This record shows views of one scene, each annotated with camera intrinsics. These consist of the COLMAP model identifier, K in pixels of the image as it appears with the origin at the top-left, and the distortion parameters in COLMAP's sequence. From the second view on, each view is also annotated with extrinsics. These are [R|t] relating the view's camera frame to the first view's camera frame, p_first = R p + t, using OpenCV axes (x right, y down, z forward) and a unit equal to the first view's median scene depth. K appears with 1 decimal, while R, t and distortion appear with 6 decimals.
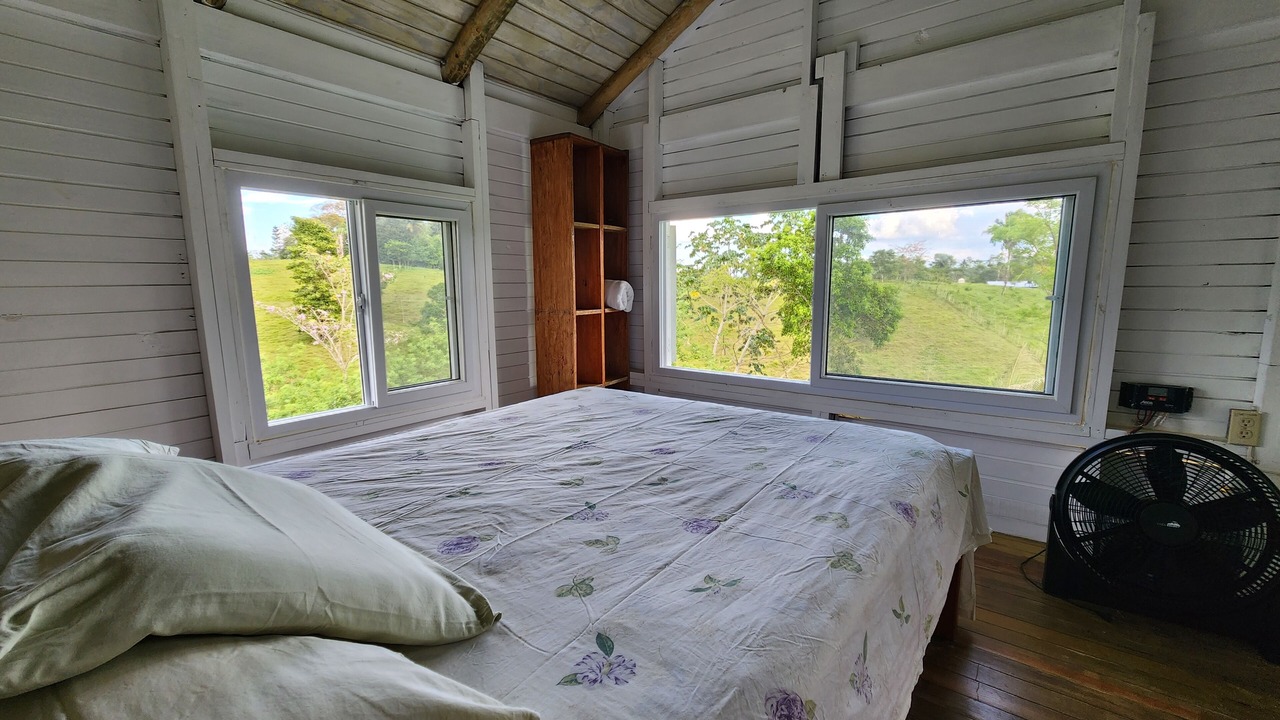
lens RADIAL K [[523.8, 0, 630.4], [0, 523.8, 361.2], [0, 0, 1]] dist [0.000484, -0.000368]
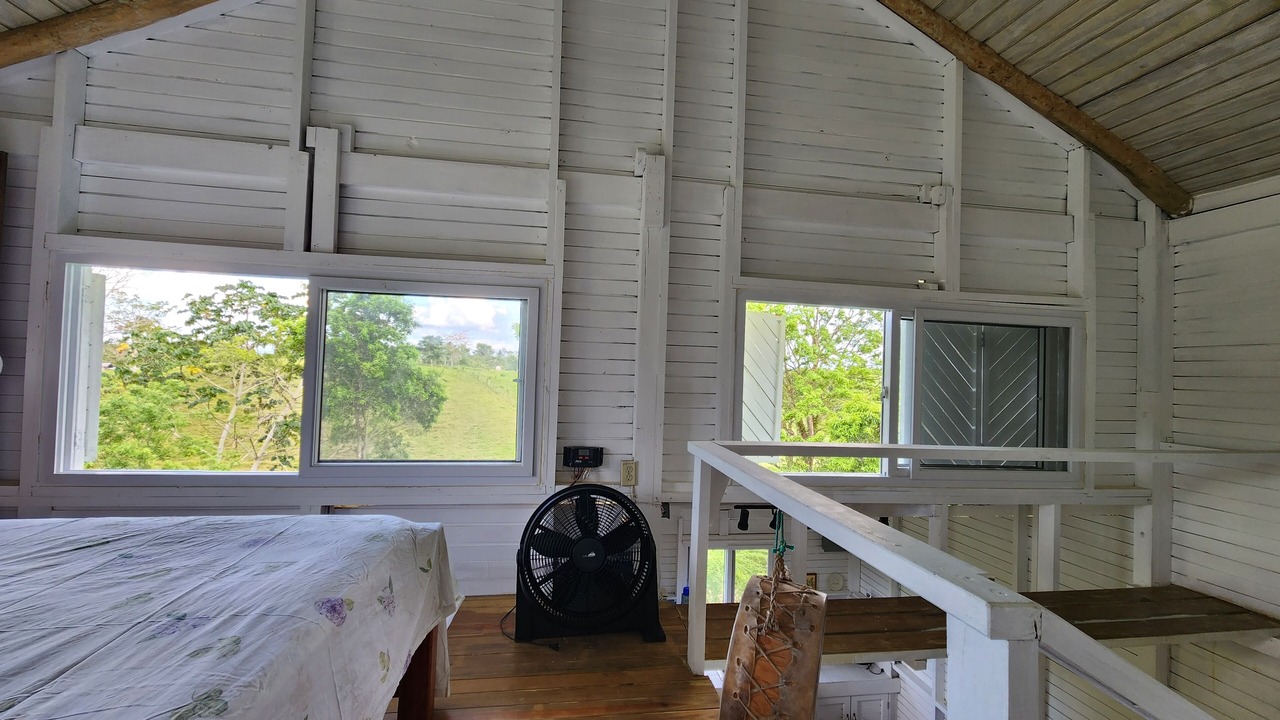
lens RADIAL K [[523.8, 0, 639.2], [0, 523.8, 358.8], [0, 0, 1]] dist [0.000484, -0.000368]
pose [[0.681855, 0.052476, 0.729603, 0.092918], [0.066588, 0.988829, -0.133351, 0.007857], [-0.728450, 0.139509, 0.670744, -0.020738]]
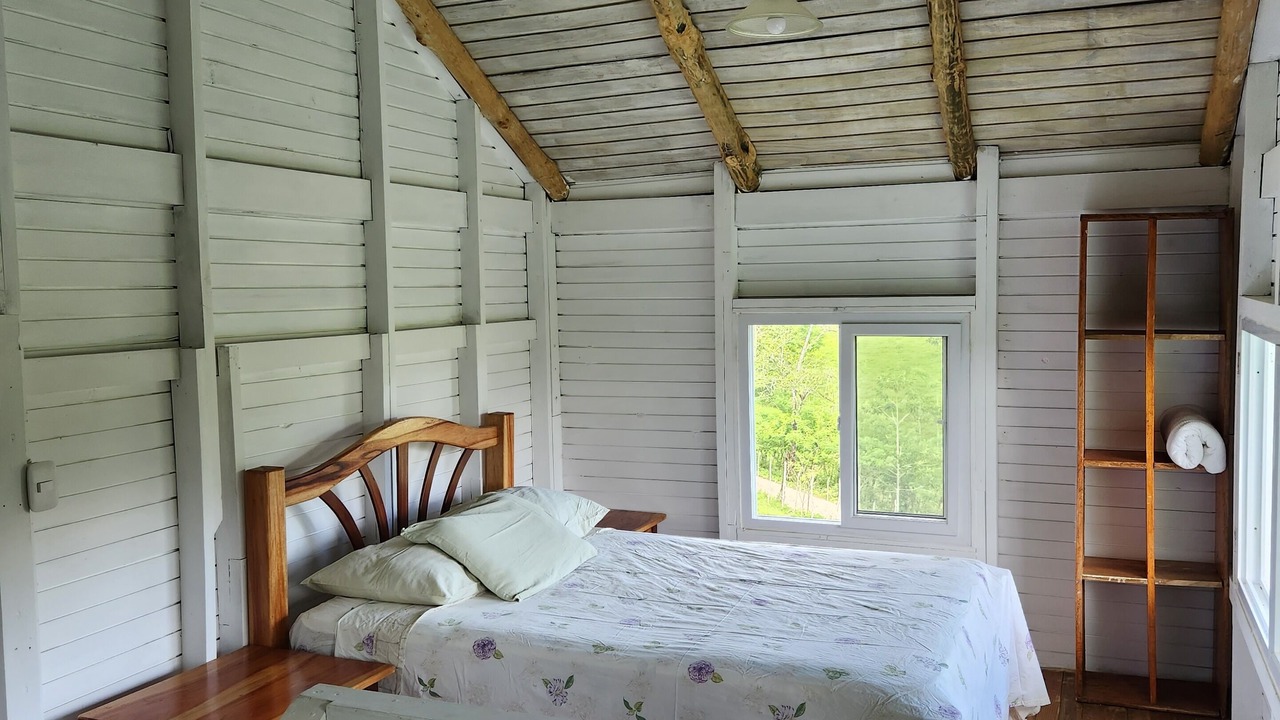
lens RADIAL K [[1128.4, 0, 638.8], [0, 1128.4, 362.5], [0, 0, 1]] dist [0.050701, 0.018846]
pose [[0.267775, 0.074210, -0.960619, 1.391958], [-0.126894, 0.991061, 0.041190, -0.248184], [0.955089, 0.110867, 0.274798, 0.007017]]
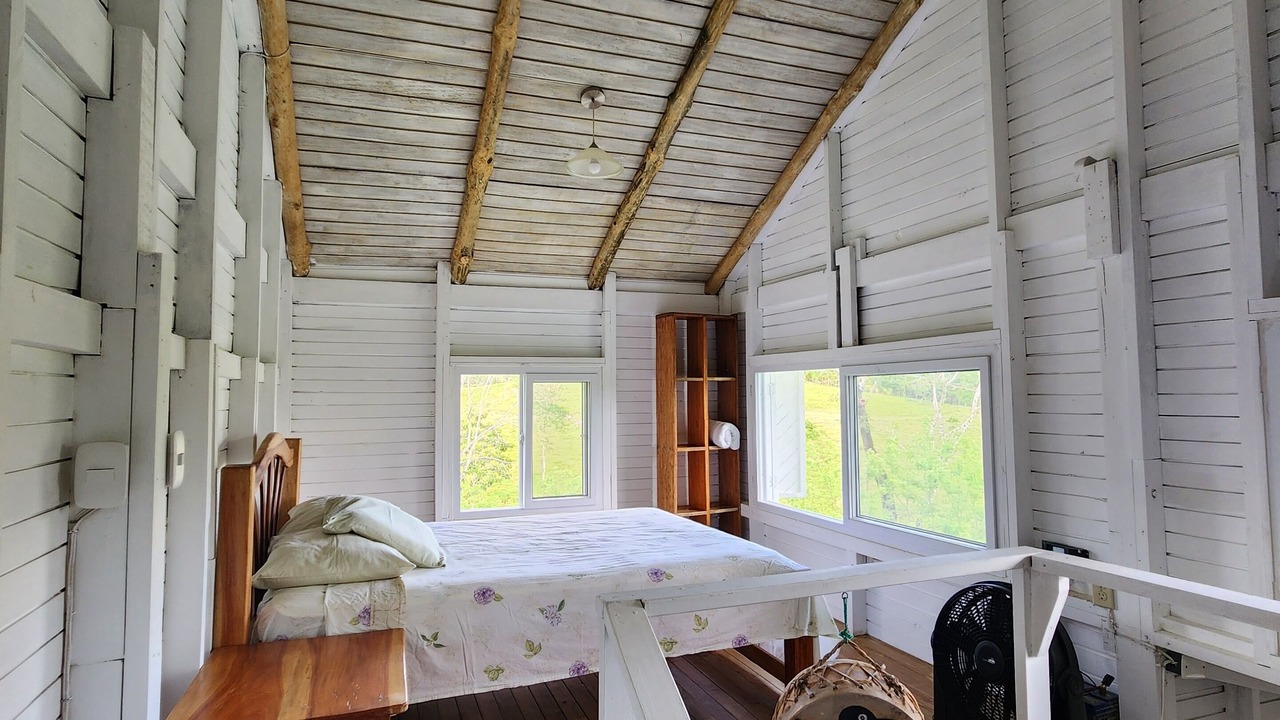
lens RADIAL K [[699.3, 0, 630.9], [0, 699.3, 351.7], [0, 0, 1]] dist [-0.002789, 0.004025]
pose [[0.851128, -0.029732, -0.524116, 0.798567], [-0.077520, 0.980331, -0.181499, -0.011967], [0.519203, 0.195108, 0.832082, -0.563542]]
